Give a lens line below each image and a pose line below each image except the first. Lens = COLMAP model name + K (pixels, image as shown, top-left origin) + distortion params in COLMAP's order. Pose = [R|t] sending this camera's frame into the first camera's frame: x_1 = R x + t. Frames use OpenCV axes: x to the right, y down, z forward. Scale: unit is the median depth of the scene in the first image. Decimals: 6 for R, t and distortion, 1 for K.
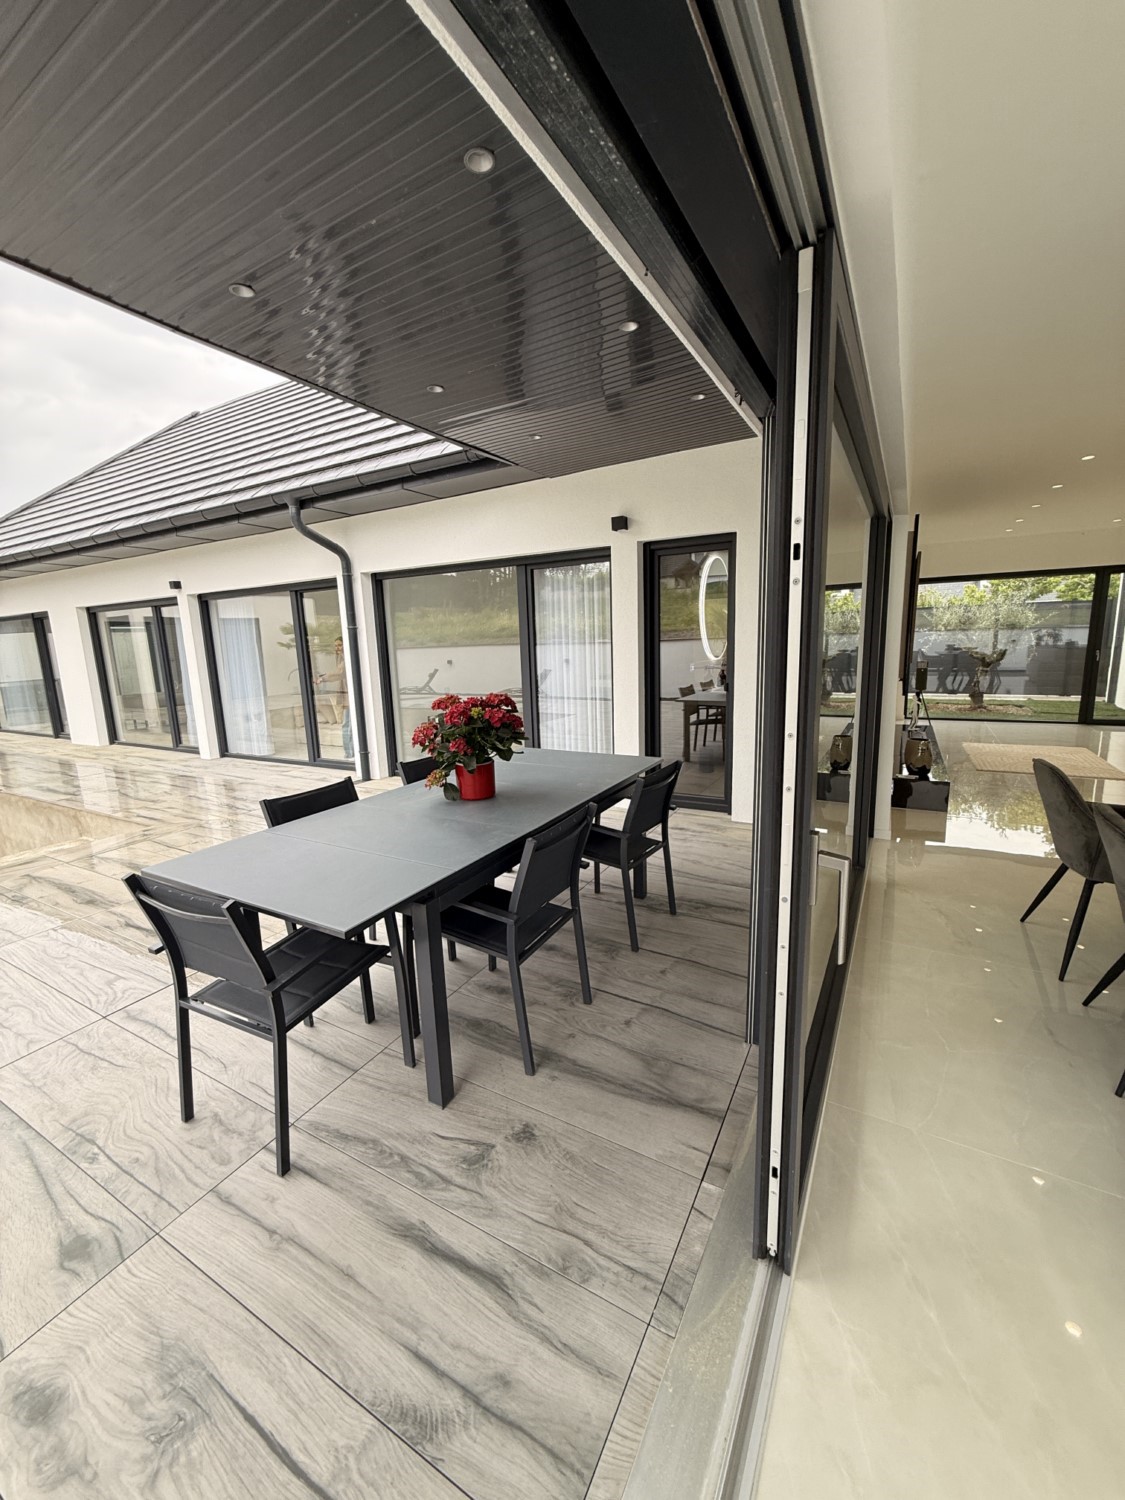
lens RADIAL K [[597.0, 0, 562.5], [0, 597.0, 750.0], [0, 0, 1]] dist [0.000005, -0.000144]
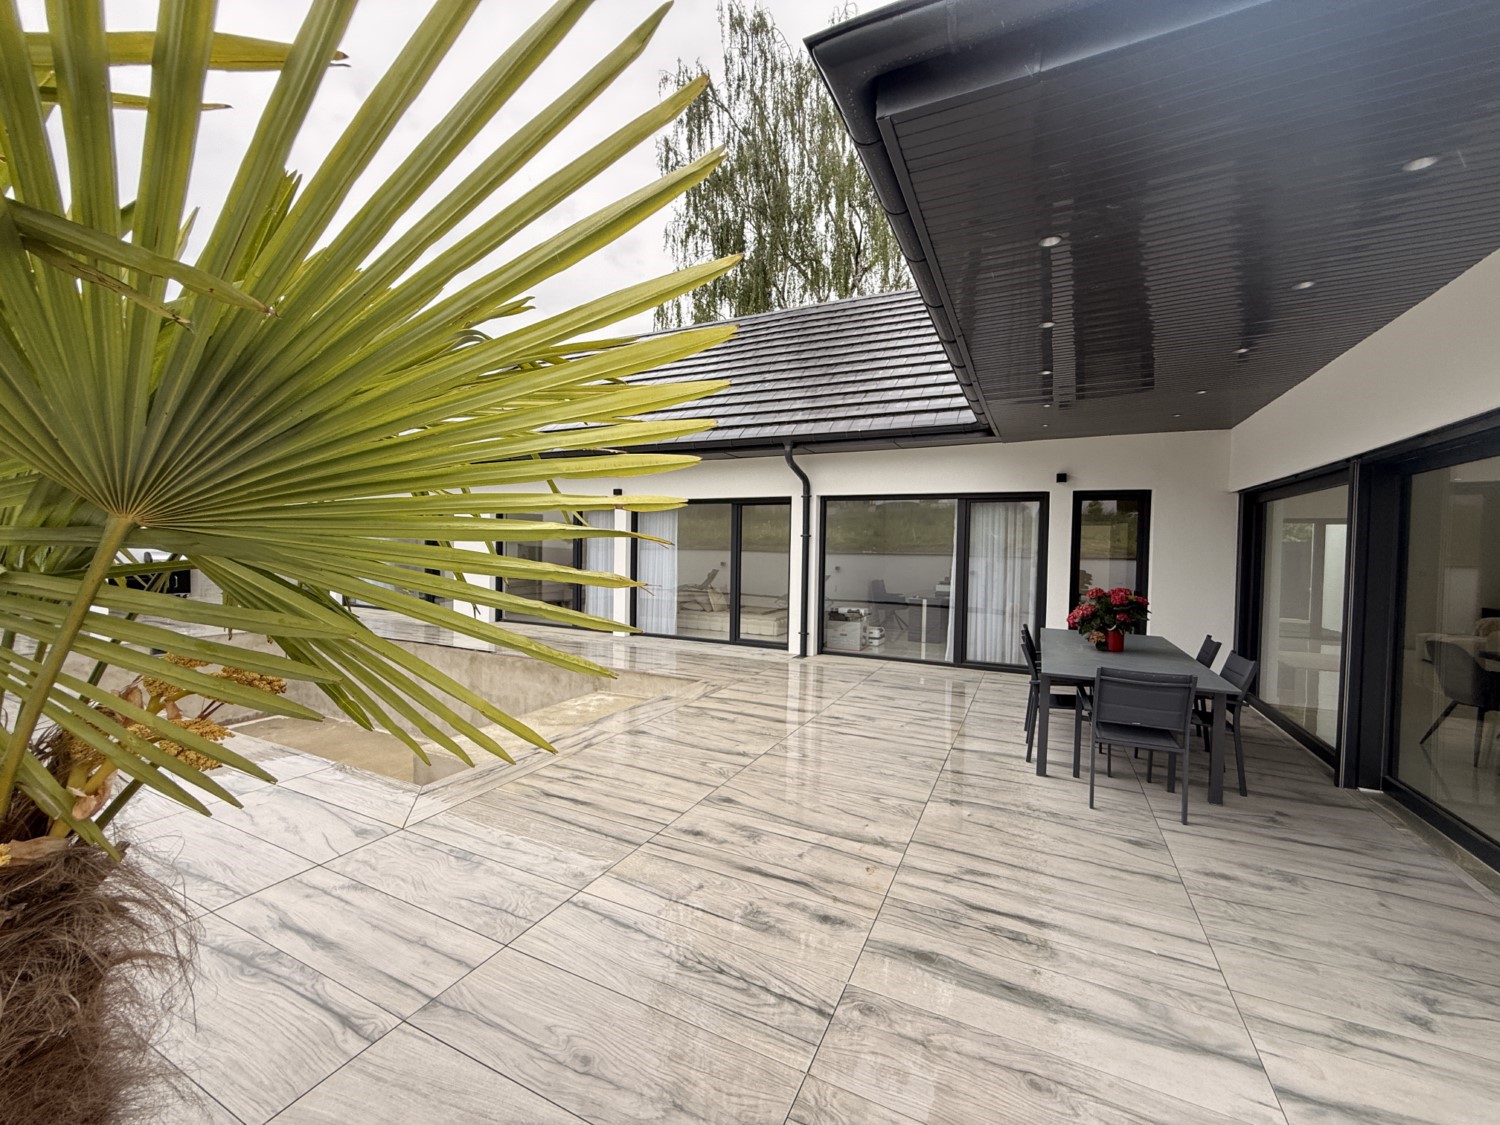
lens RADIAL K [[597.0, 0, 750.0], [0, 597.0, 562.5], [0, 0, 1]] dist [0.000005, -0.000144]
pose [[0.996256, 0.052213, 0.068908, -0.728701], [-0.040591, 0.986213, -0.160428, 0.084613], [-0.076335, 0.157031, 0.984639, -0.332382]]
